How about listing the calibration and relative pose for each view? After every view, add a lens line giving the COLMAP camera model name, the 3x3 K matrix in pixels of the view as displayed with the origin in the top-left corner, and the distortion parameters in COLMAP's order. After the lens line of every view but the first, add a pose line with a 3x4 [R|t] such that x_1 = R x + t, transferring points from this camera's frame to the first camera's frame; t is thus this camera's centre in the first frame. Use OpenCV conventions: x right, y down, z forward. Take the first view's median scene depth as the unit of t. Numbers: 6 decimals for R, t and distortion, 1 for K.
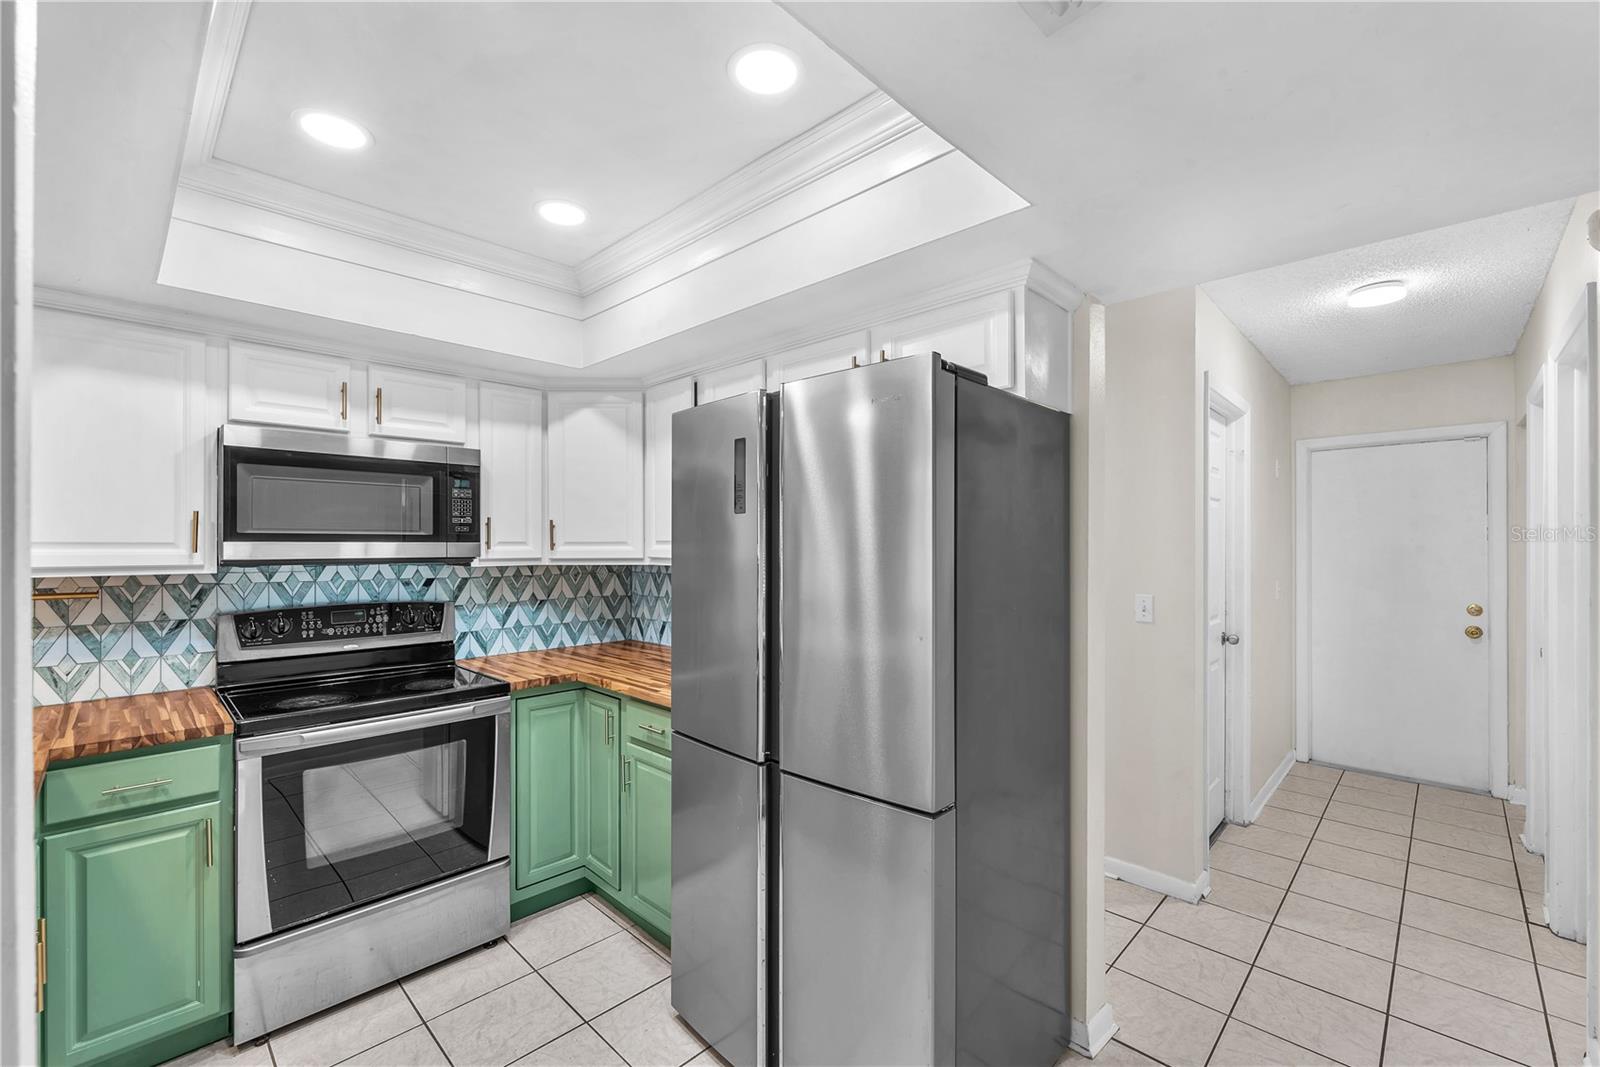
lens RADIAL K [[669.4, 0, 787.9], [0, 669.4, 544.1], [0, 0, 1]] dist [0.002547, 0.001661]
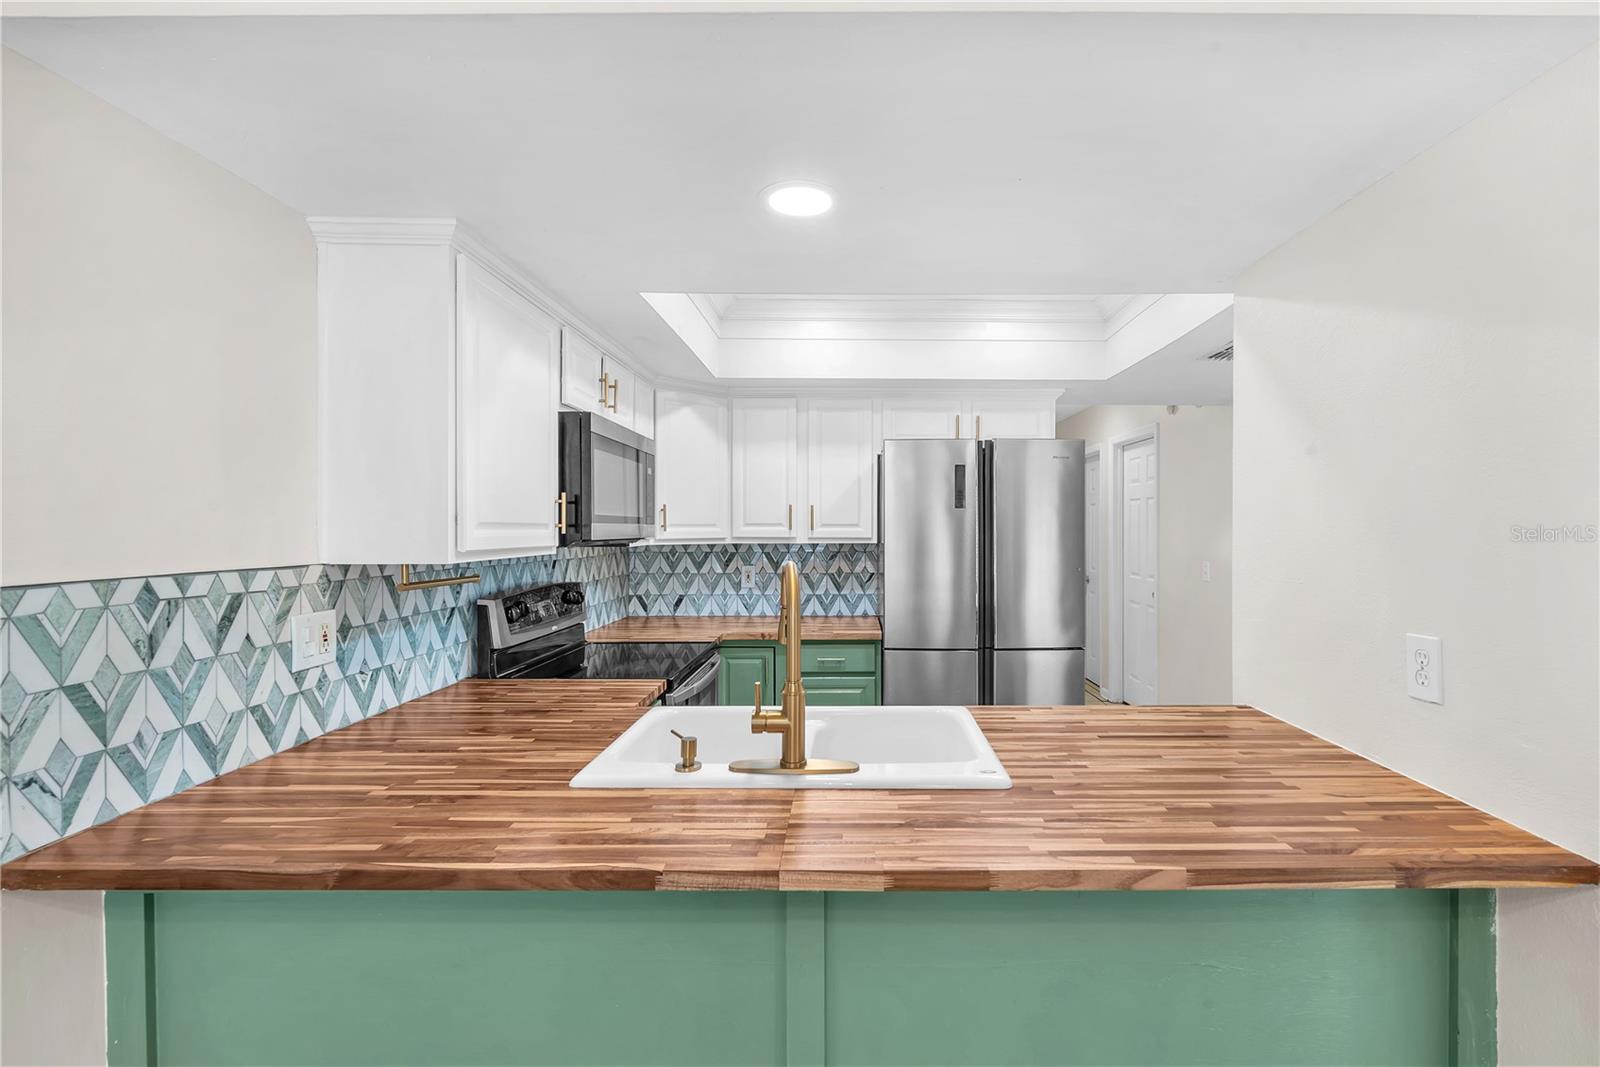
lens RADIAL K [[710.0, 0, 846.5], [0, 710.0, 527.5], [0, 0, 1]] dist [-0.002756, -0.000639]
pose [[0.709749, 0.001692, 0.704453, -1.208380], [-0.001563, 0.999998, -0.000827, 0.003420], [-0.704453, -0.000514, 0.709750, -0.066987]]
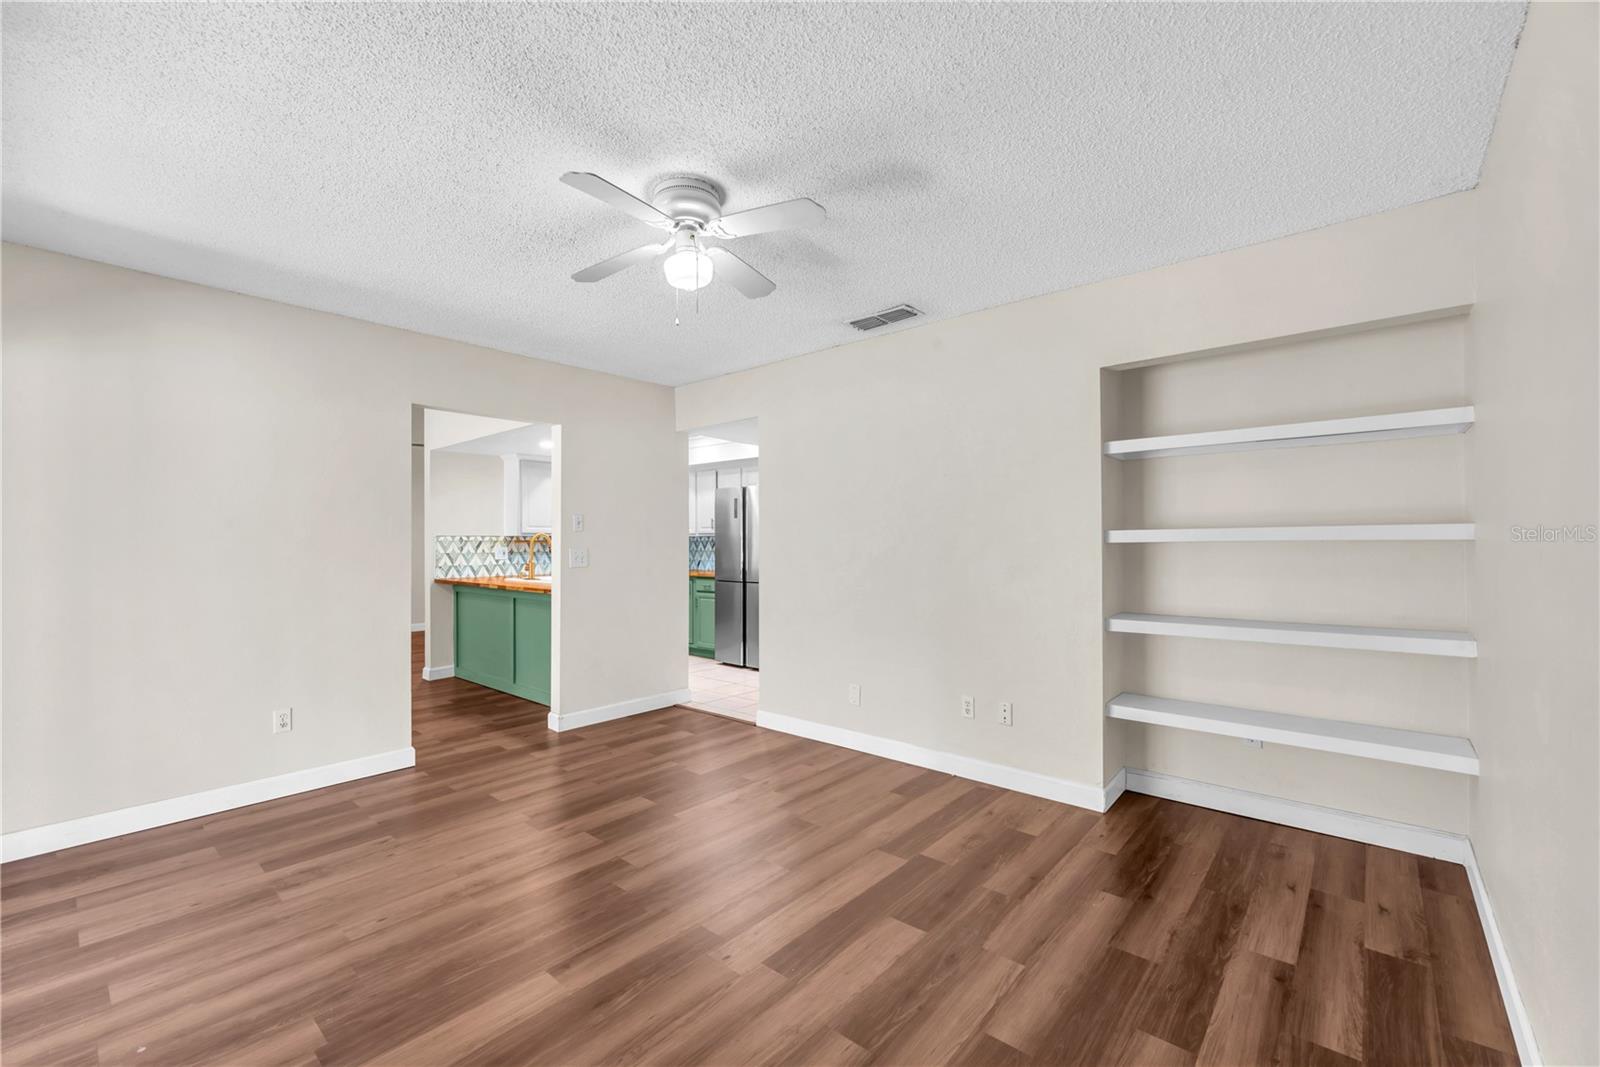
lens RADIAL K [[669.4, 0, 783.2], [0, 669.4, 533.2], [0, 0, 1]] dist [0.002547, 0.001661]
pose [[0.999549, 0.002288, 0.029943, 0.064499], [-0.002019, 0.999958, -0.008985, 0.053281], [-0.029962, 0.008921, 0.999511, -2.155209]]
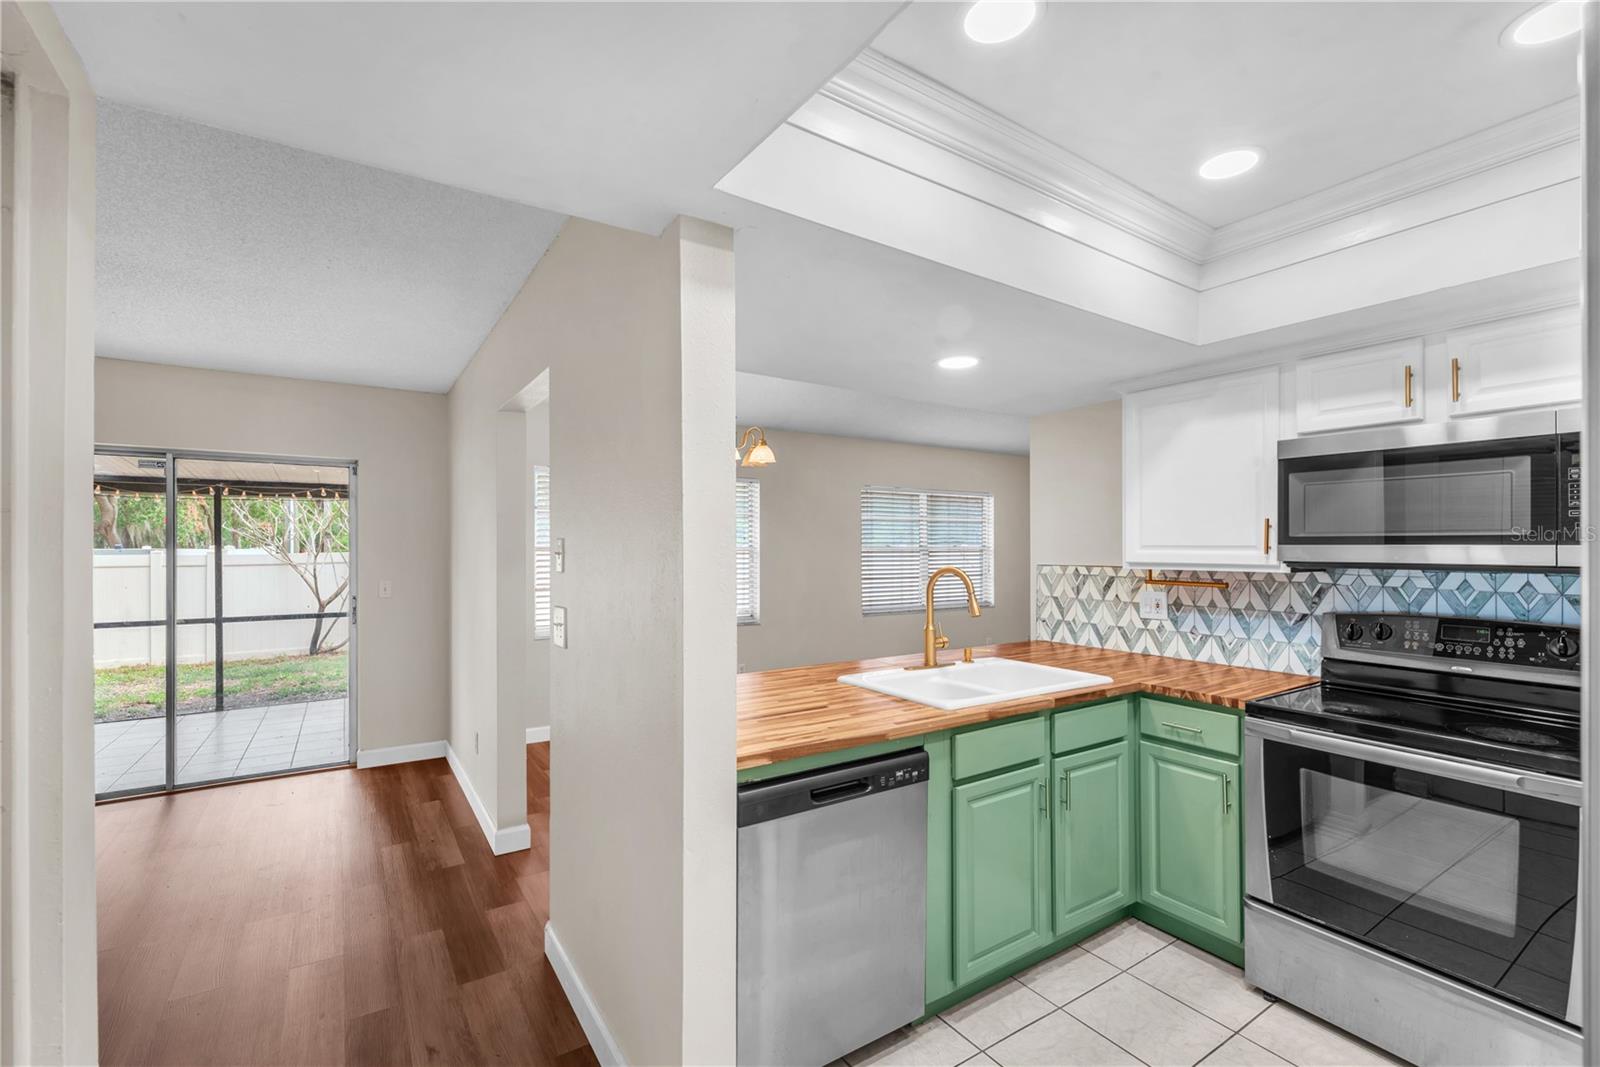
lens RADIAL K [[669.4, 0, 792.4], [0, 669.4, 543.7], [0, 0, 1]] dist [0.002547, 0.001661]
pose [[-0.196375, -0.004495, -0.980519, 0.377960], [-0.001113, 0.999990, -0.004361, 0.000320], [0.980528, 0.000235, -0.196378, 0.376334]]
